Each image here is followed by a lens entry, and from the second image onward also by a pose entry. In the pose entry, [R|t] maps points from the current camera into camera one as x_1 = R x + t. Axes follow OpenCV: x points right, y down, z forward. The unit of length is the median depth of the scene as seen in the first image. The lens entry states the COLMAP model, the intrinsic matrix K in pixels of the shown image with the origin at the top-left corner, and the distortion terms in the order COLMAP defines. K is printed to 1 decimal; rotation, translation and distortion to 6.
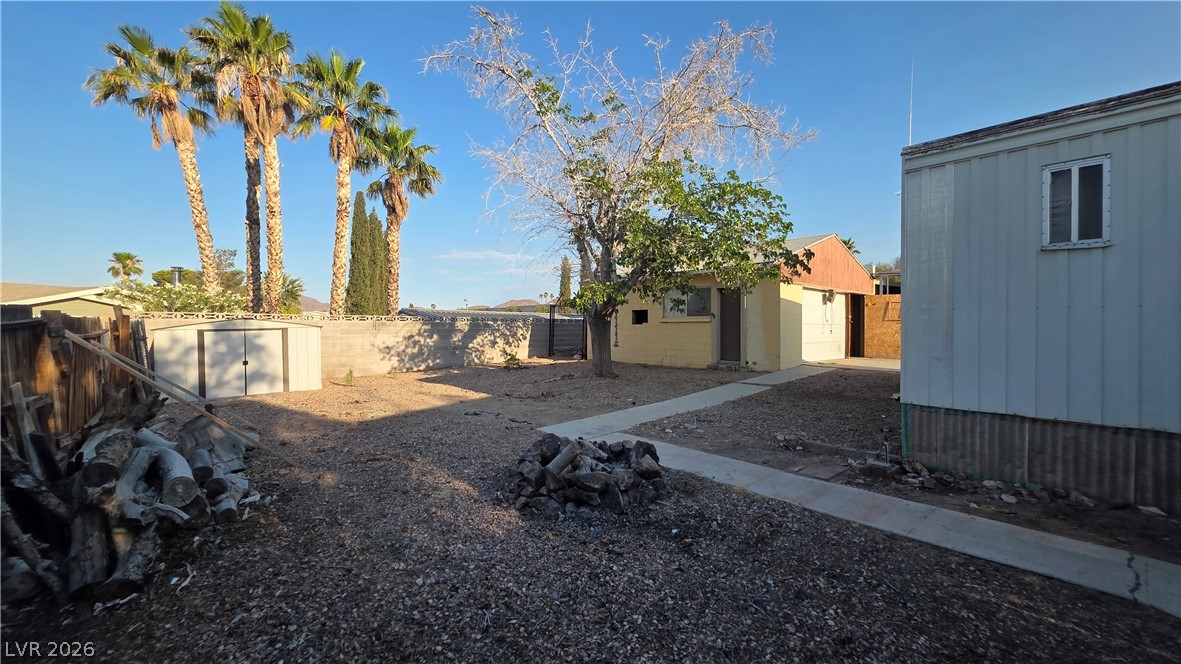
lens RADIAL K [[467.6, 0, 590.5], [0, 467.6, 332.0], [0, 0, 1]] dist [-0.000287, -0.000097]
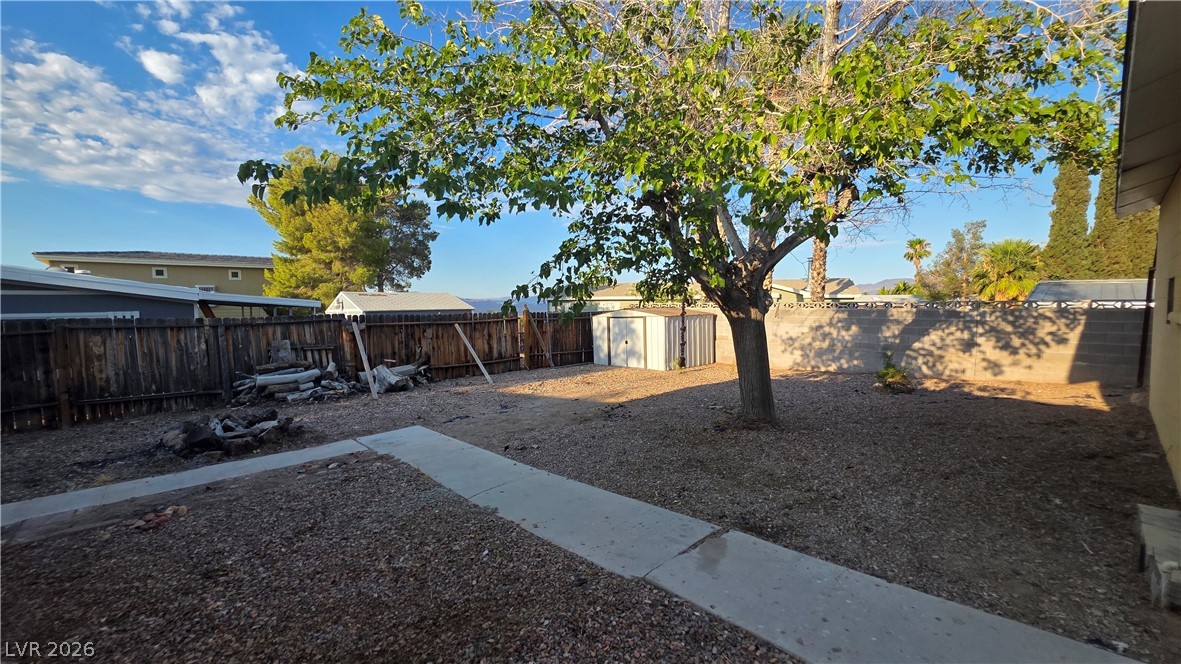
lens RADIAL K [[467.6, 0, 590.5], [0, 467.6, 332.0], [0, 0, 1]] dist [-0.000287, -0.000097]
pose [[0.015748, 0.059194, -0.998122, 0.379703], [-0.003452, 0.998243, 0.059147, -0.025973], [0.999870, 0.002515, 0.015925, 0.565063]]
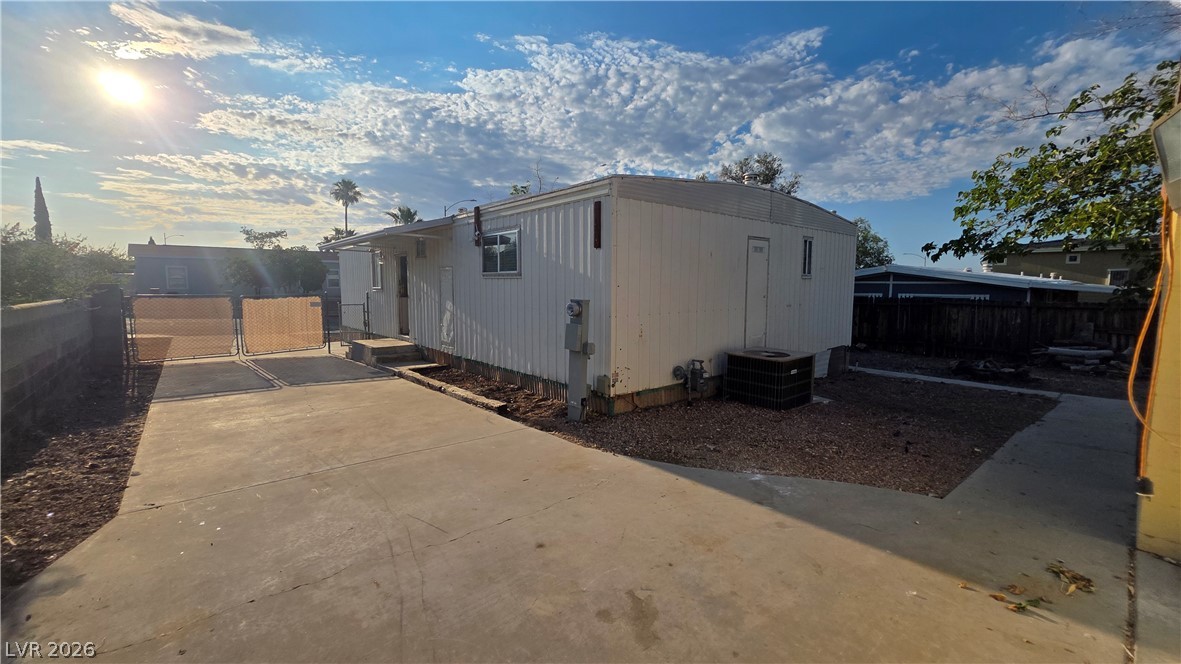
lens RADIAL K [[467.6, 0, 590.5], [0, 467.6, 332.0], [0, 0, 1]] dist [-0.000287, -0.000097]
pose [[-0.999870, -0.011234, 0.011548, 0.551528], [-0.009835, 0.993340, 0.114803, -0.040977], [-0.012761, 0.114675, -0.993321, 0.951805]]
